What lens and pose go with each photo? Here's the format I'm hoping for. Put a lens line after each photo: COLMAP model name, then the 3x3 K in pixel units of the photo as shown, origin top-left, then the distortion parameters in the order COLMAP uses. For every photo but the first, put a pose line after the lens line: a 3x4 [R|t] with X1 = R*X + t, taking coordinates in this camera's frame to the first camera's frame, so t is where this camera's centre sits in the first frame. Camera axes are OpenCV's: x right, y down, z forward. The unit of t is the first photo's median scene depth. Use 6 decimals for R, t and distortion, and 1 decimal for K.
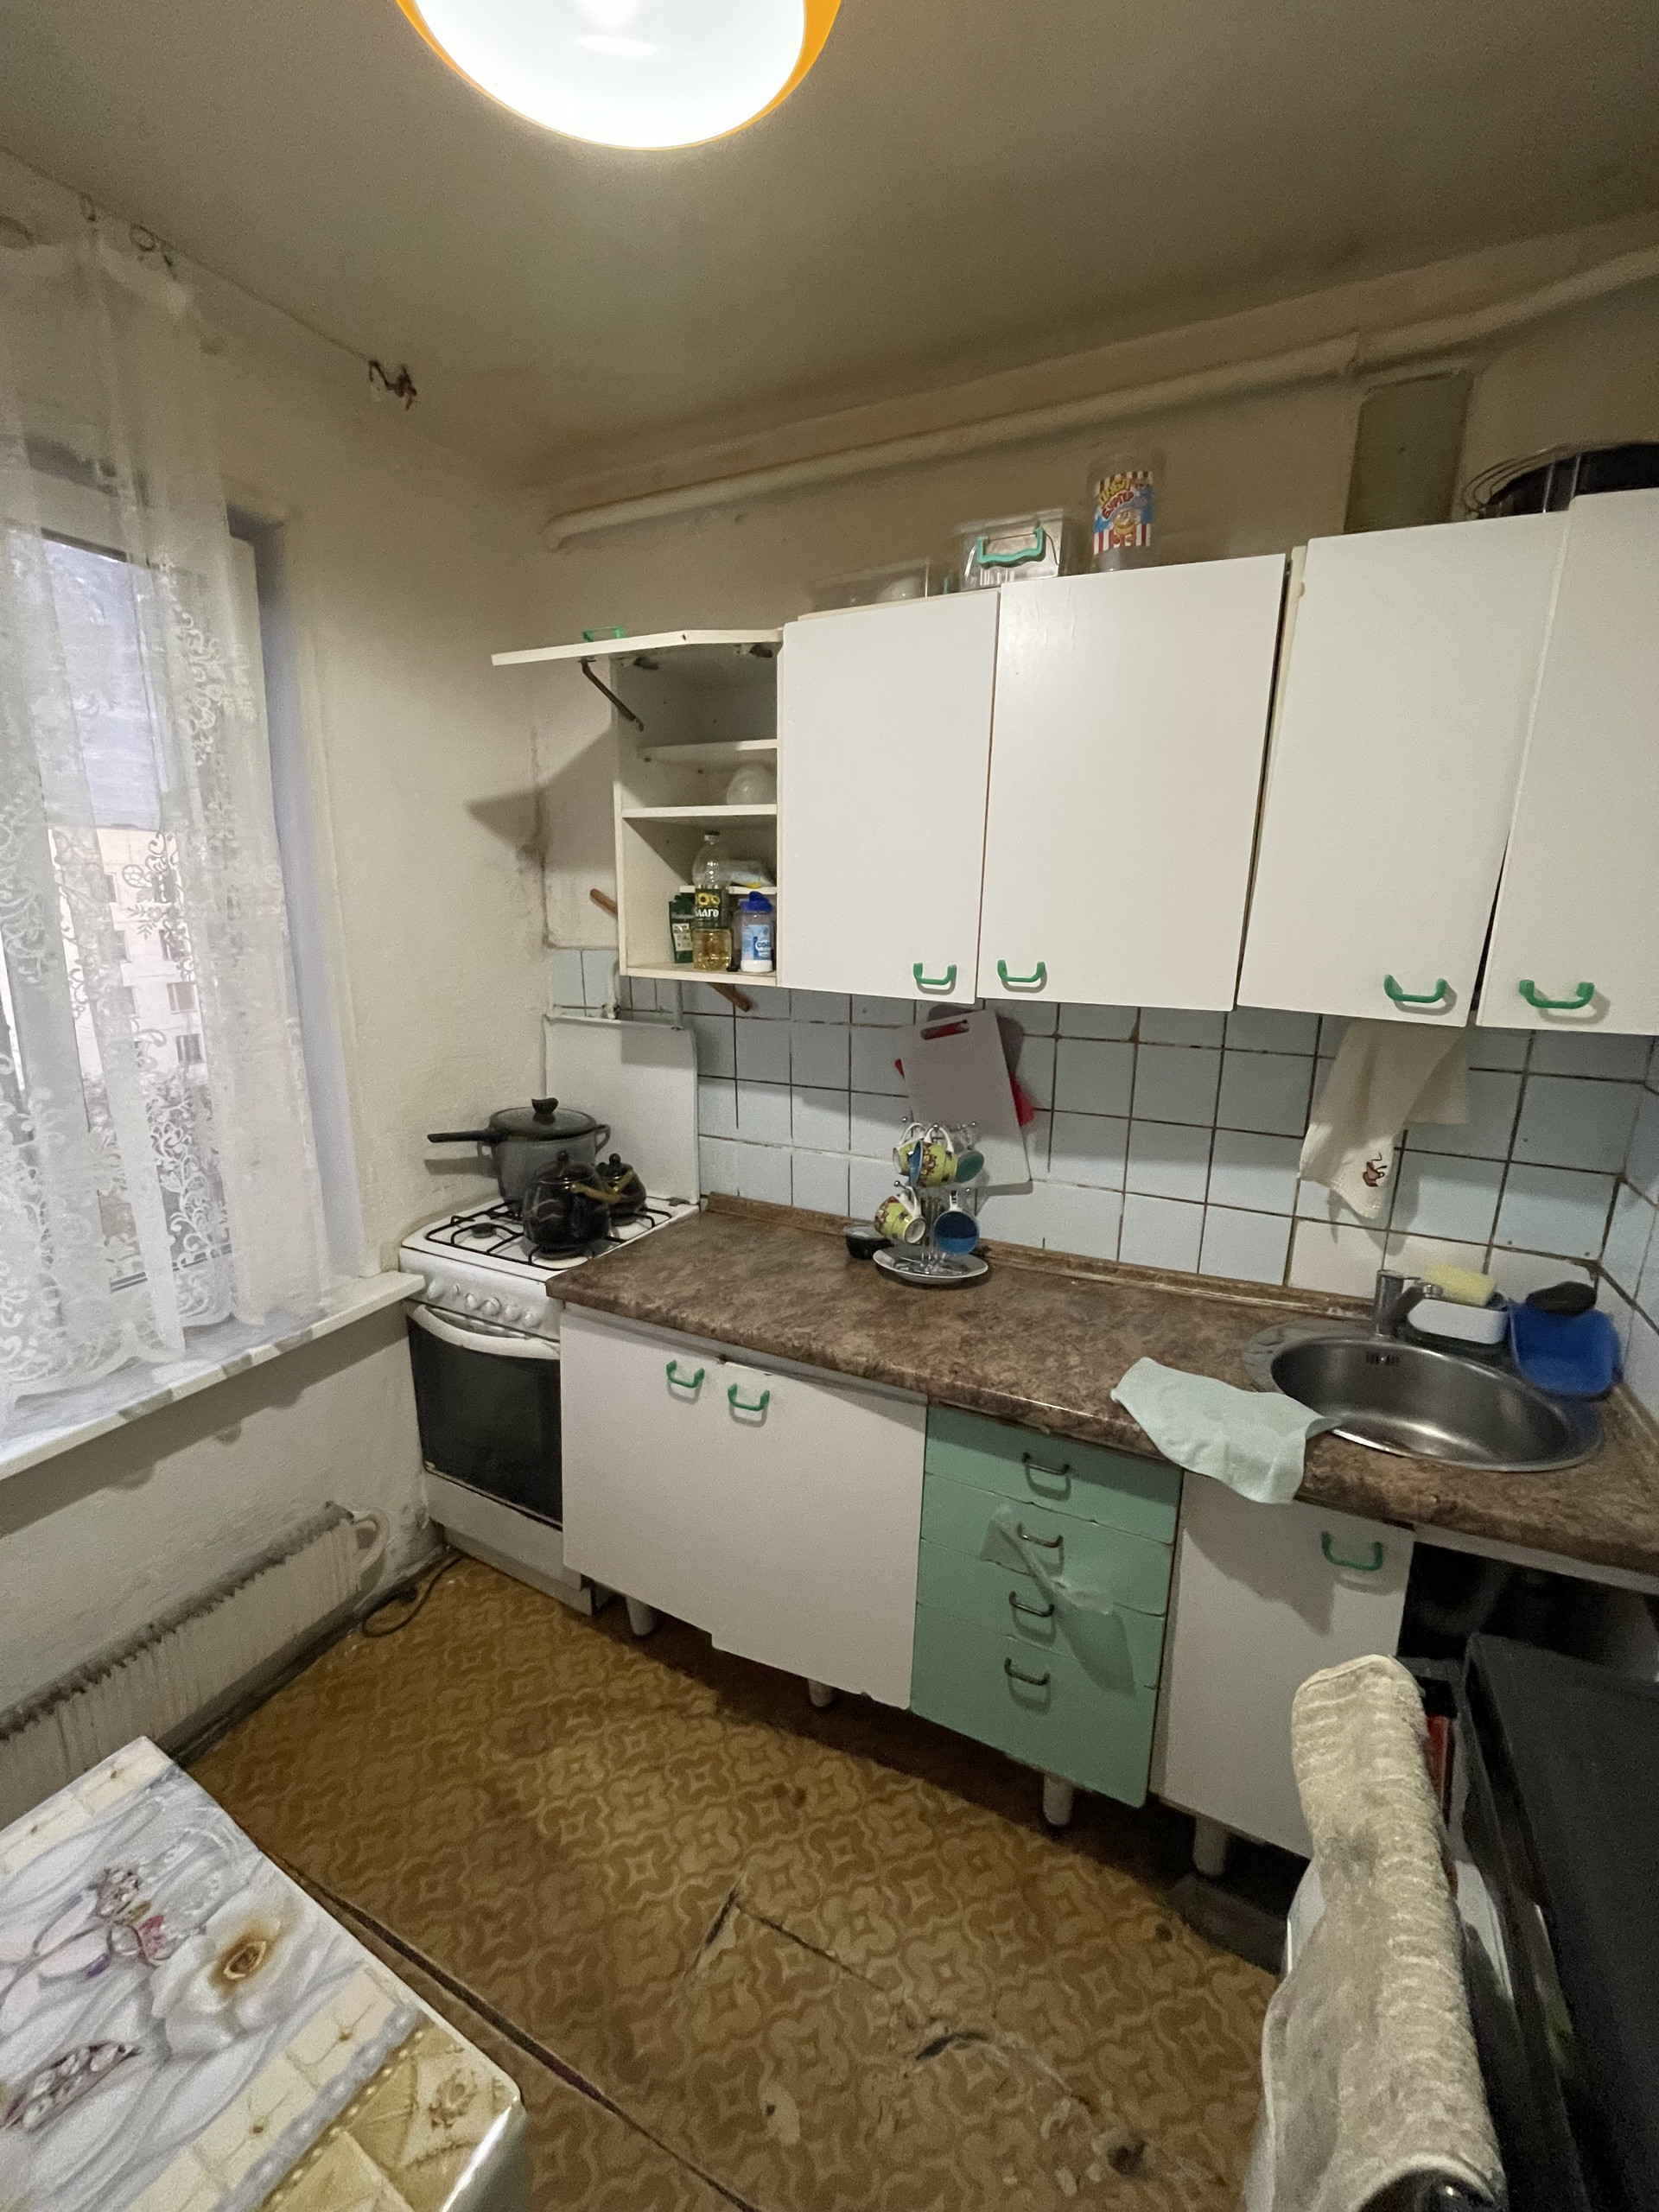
lens RADIAL K [[887.4, 0, 818.4], [0, 887.4, 1098.6], [0, 0, 1]] dist [-0.006698, 0.001284]
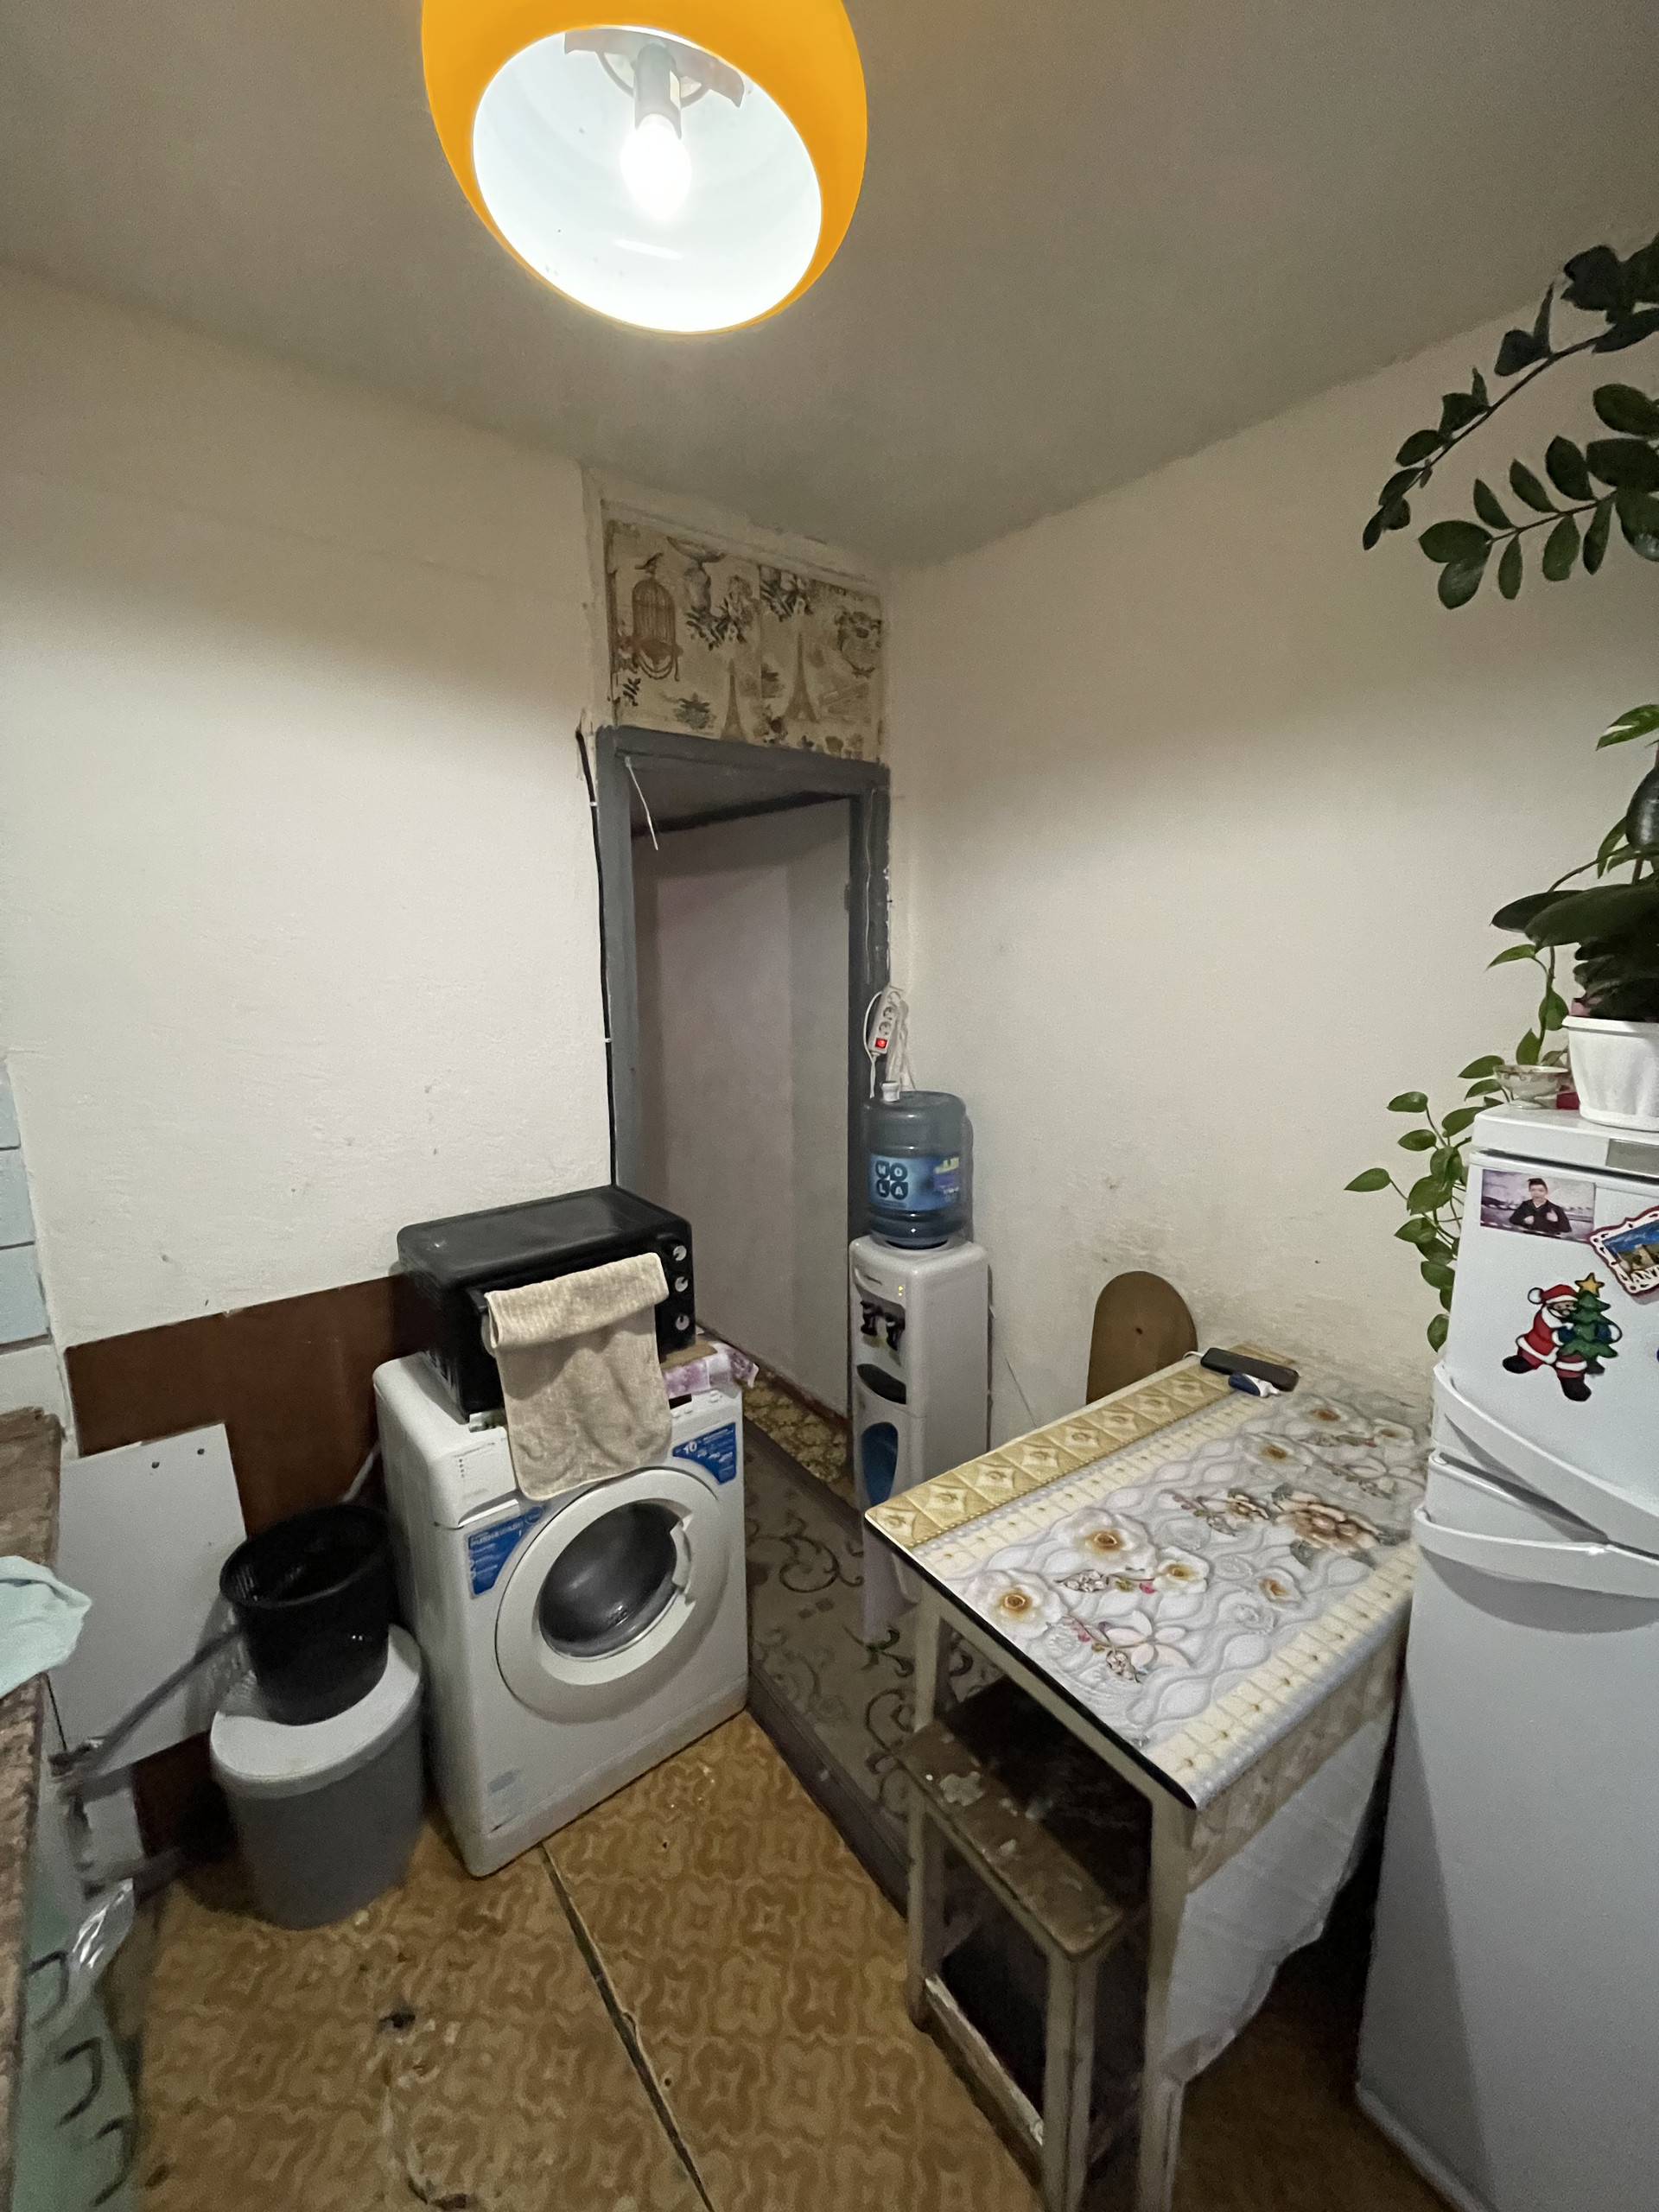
lens RADIAL K [[887.4, 0, 829.6], [0, 887.4, 1100.3], [0, 0, 1]] dist [-0.006698, 0.001284]
pose [[-0.909050, -0.080956, 0.408747, -0.550355], [0.090429, 0.919238, 0.383175, -0.323924], [-0.406756, 0.385288, -0.828313, 1.263780]]
